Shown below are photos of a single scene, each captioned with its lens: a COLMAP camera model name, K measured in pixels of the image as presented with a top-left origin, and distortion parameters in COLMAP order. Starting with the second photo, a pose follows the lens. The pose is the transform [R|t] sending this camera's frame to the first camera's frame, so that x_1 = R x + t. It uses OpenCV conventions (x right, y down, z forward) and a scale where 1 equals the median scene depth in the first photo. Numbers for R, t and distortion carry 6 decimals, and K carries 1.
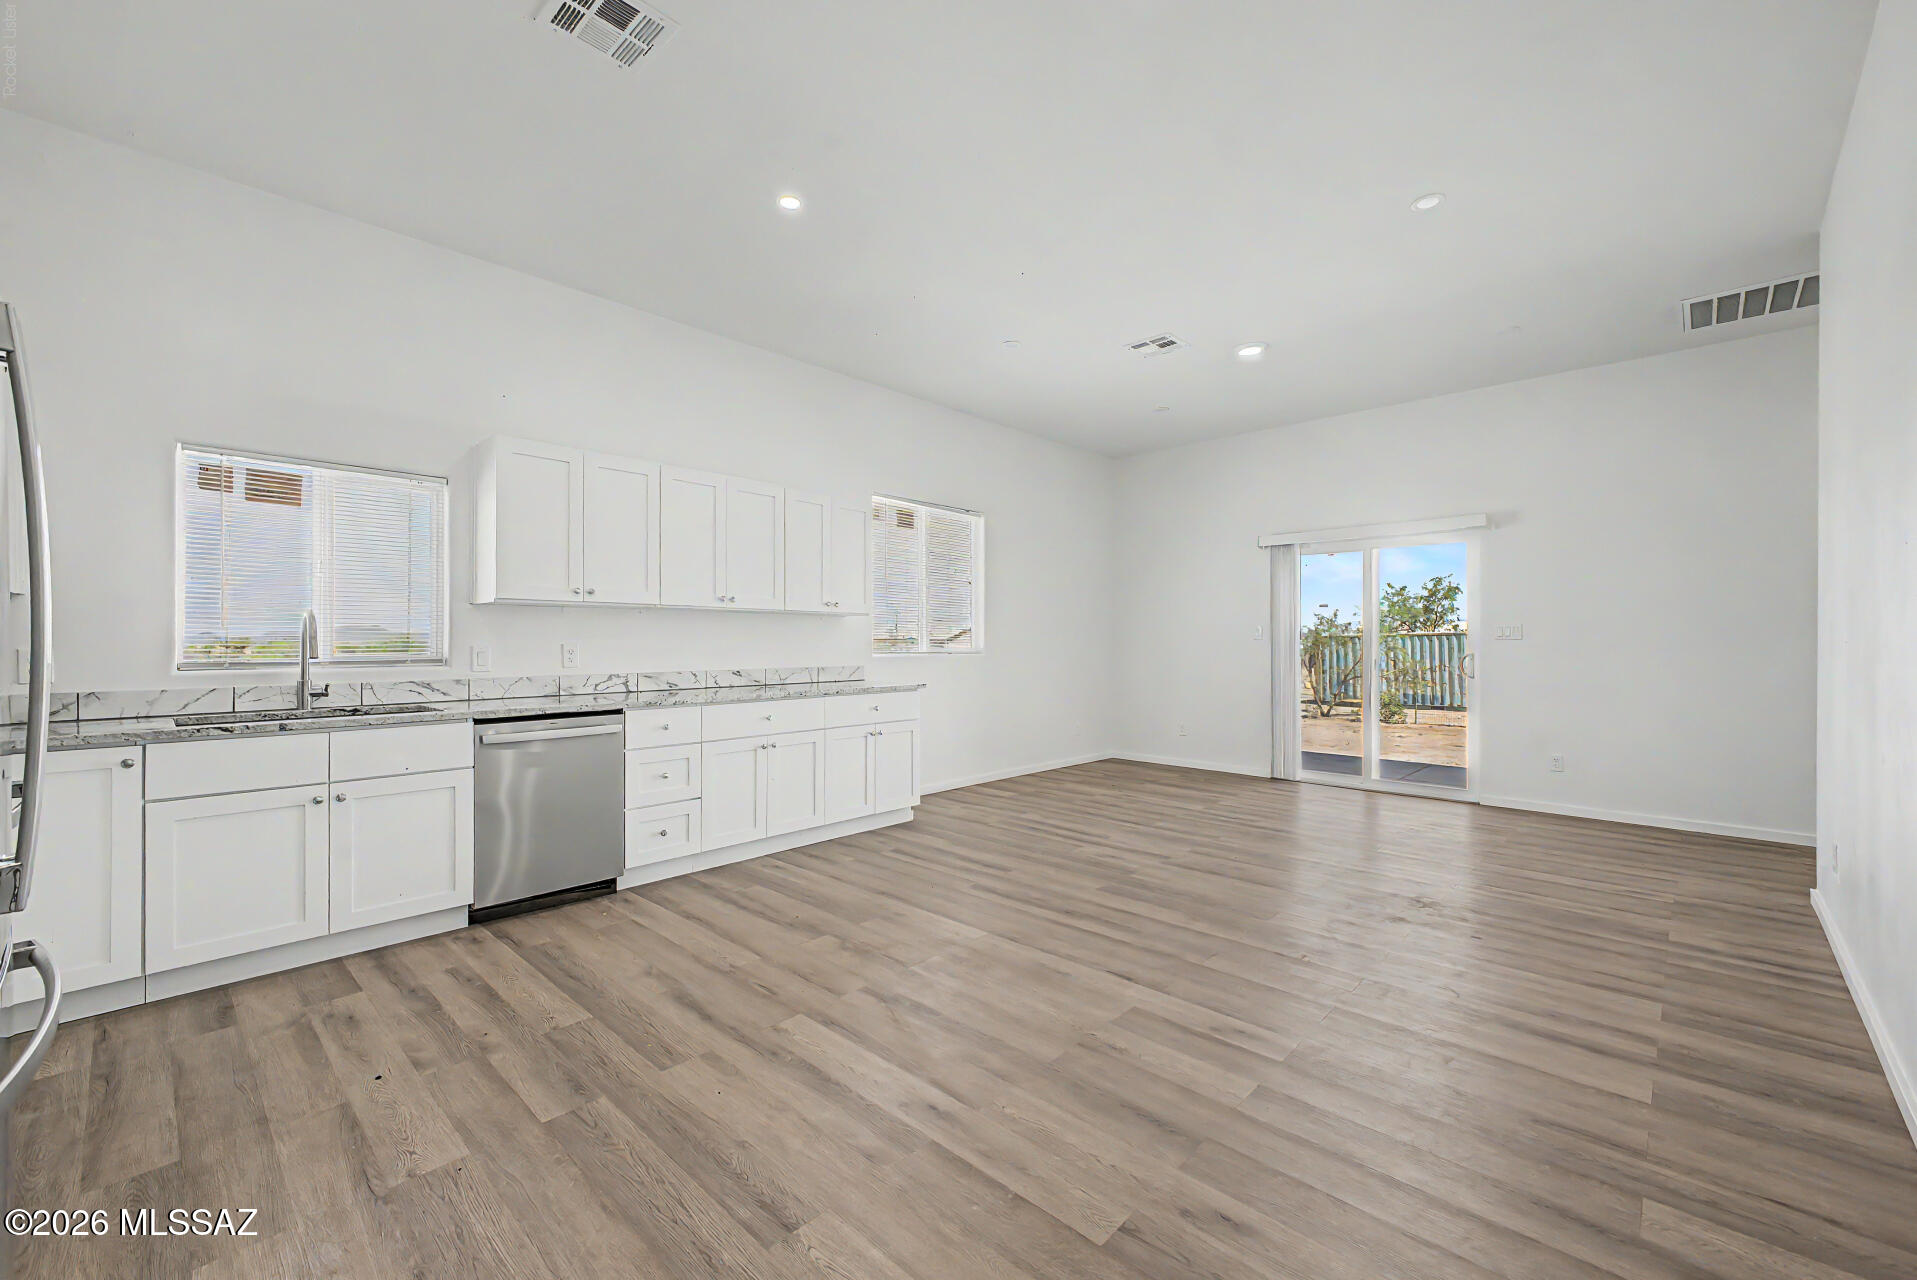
lens RADIAL K [[772.6, 0, 977.1], [0, 772.6, 638.6], [0, 0, 1]] dist [0.000853, -0.000810]
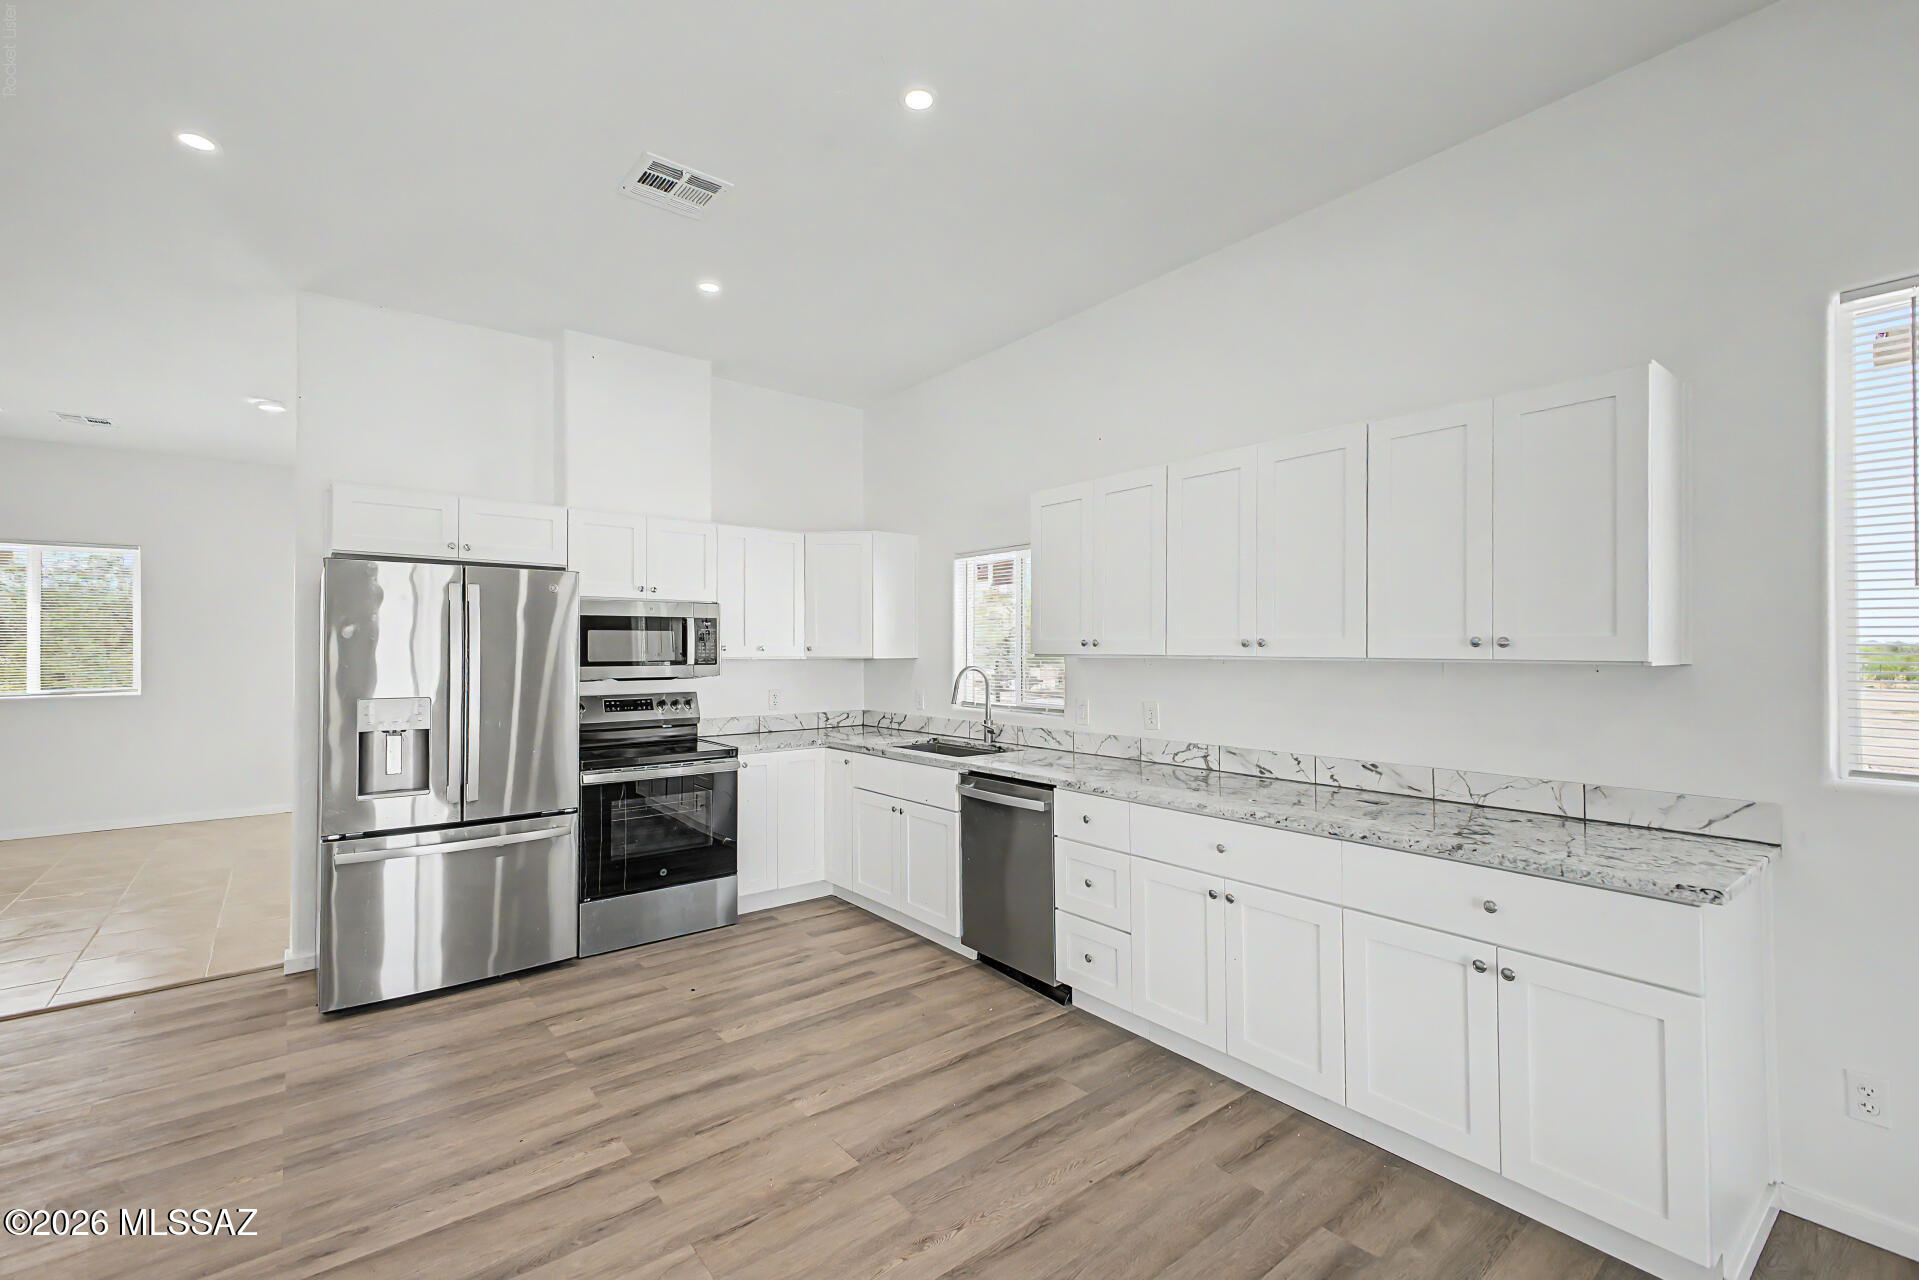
lens RADIAL K [[823.1, 0, 954.8], [0, 823.1, 620.5], [0, 0, 1]] dist [0.018375, -0.000759]
pose [[-0.161567, -0.033781, -0.986283, 0.477624], [0.006035, 0.999361, -0.035218, -0.060760], [0.986843, -0.011643, -0.161259, 1.096331]]
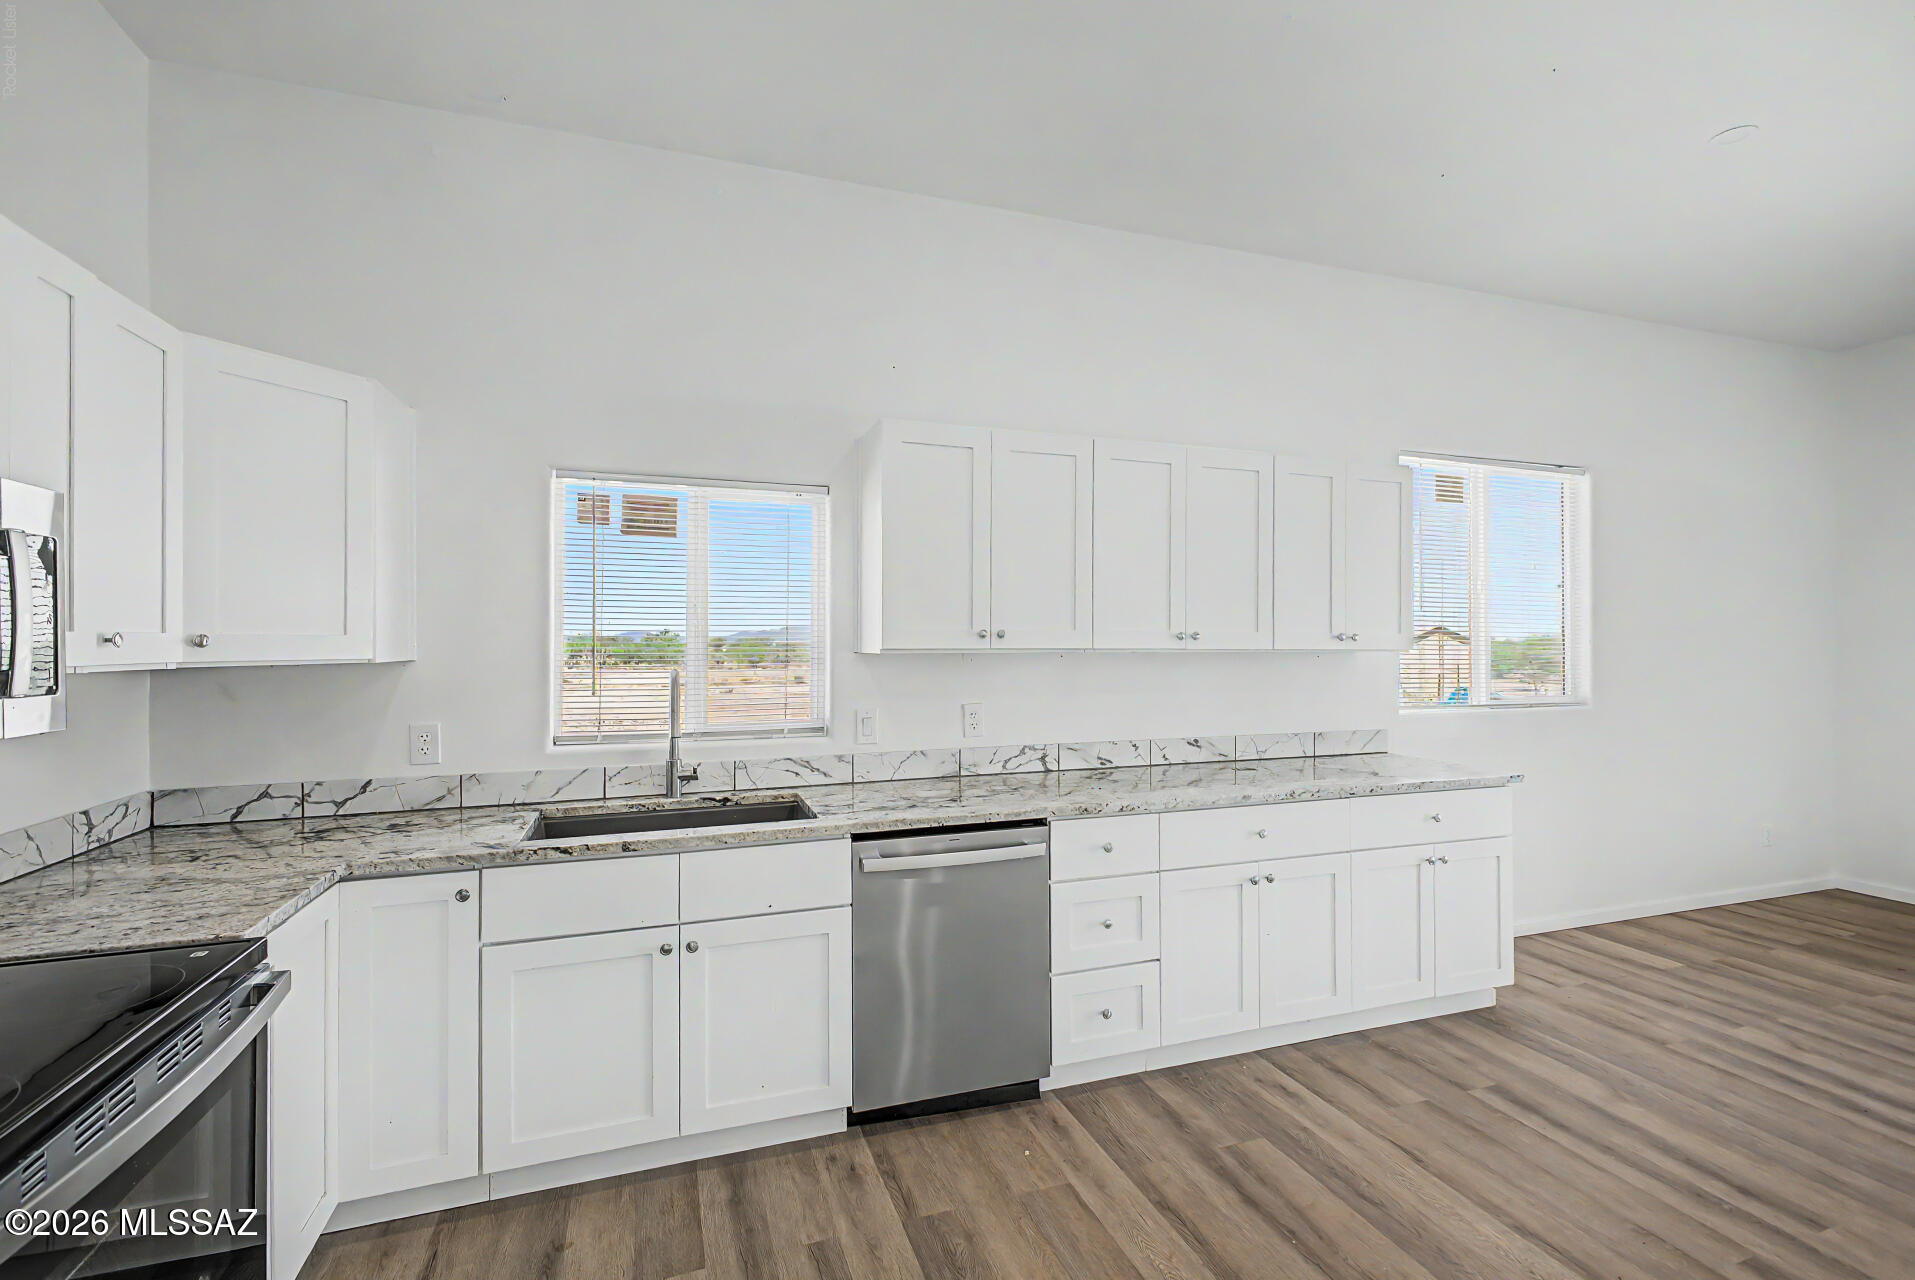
lens RADIAL K [[857.8, 0, 953.3], [0, 857.8, 634.9], [0, 0, 1]] dist [0.007475, -0.000322]
pose [[0.879911, -0.004926, -0.475114, -0.195026], [0.003741, 0.999987, -0.003439, -0.063618], [0.475124, 0.001248, 0.879918, 0.346348]]
